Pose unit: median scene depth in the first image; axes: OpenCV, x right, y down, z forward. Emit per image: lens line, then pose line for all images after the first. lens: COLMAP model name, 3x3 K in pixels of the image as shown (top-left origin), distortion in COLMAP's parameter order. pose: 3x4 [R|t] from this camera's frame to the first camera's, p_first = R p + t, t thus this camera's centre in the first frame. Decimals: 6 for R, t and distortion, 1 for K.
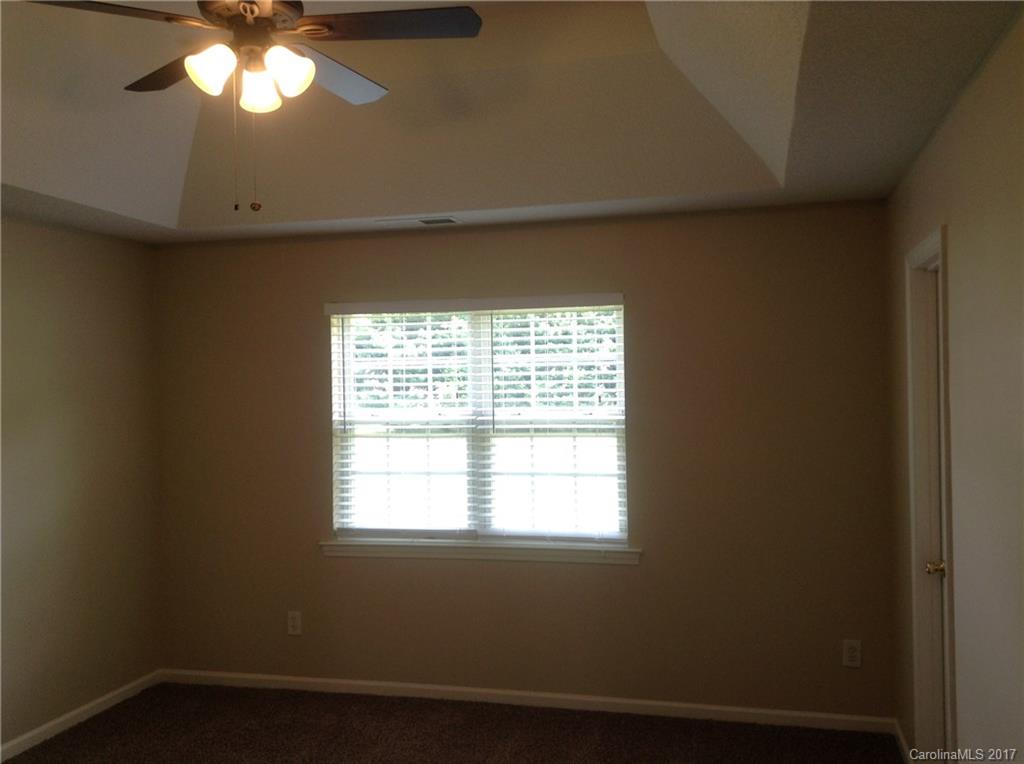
lens RADIAL K [[956.1, 0, 512.0], [0, 956.1, 394.6], [0, 0, 1]] dist [0.269014, -0.687072]
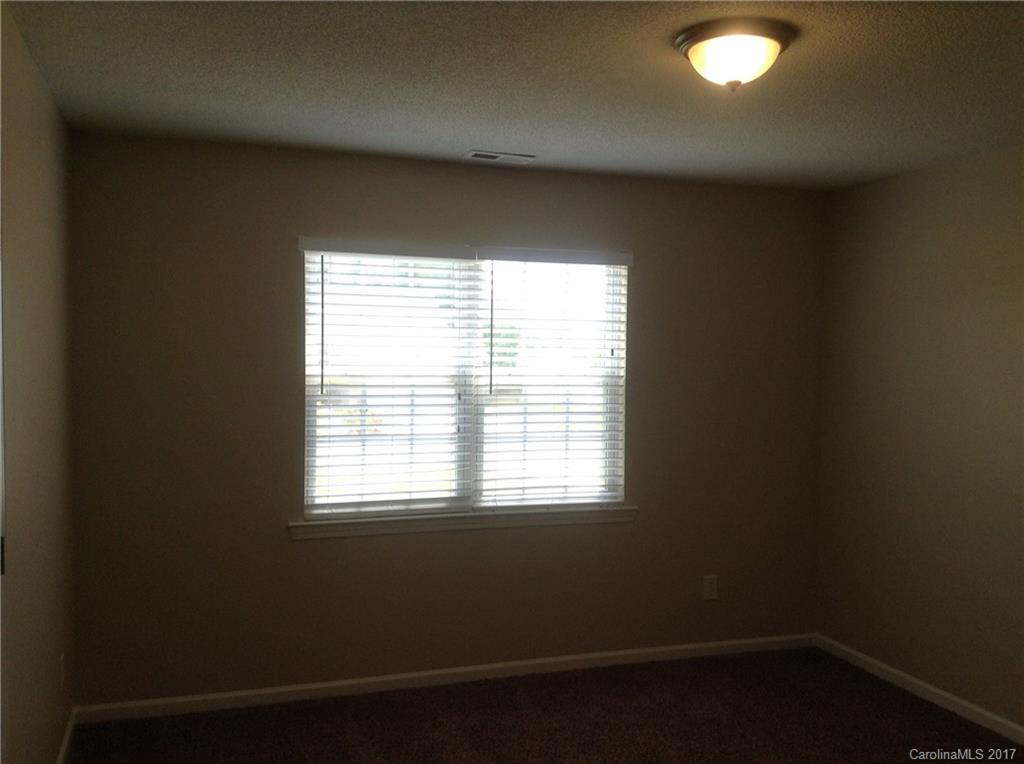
lens RADIAL K [[956.1, 0, 512.0], [0, 956.1, 394.6], [0, 0, 1]] dist [0.269014, -0.687072]
pose [[0.827440, 0.004747, 0.561534, -0.518239], [-0.014320, 0.999817, 0.012649, 0.029008], [-0.561371, -0.018508, 0.827357, 0.210343]]
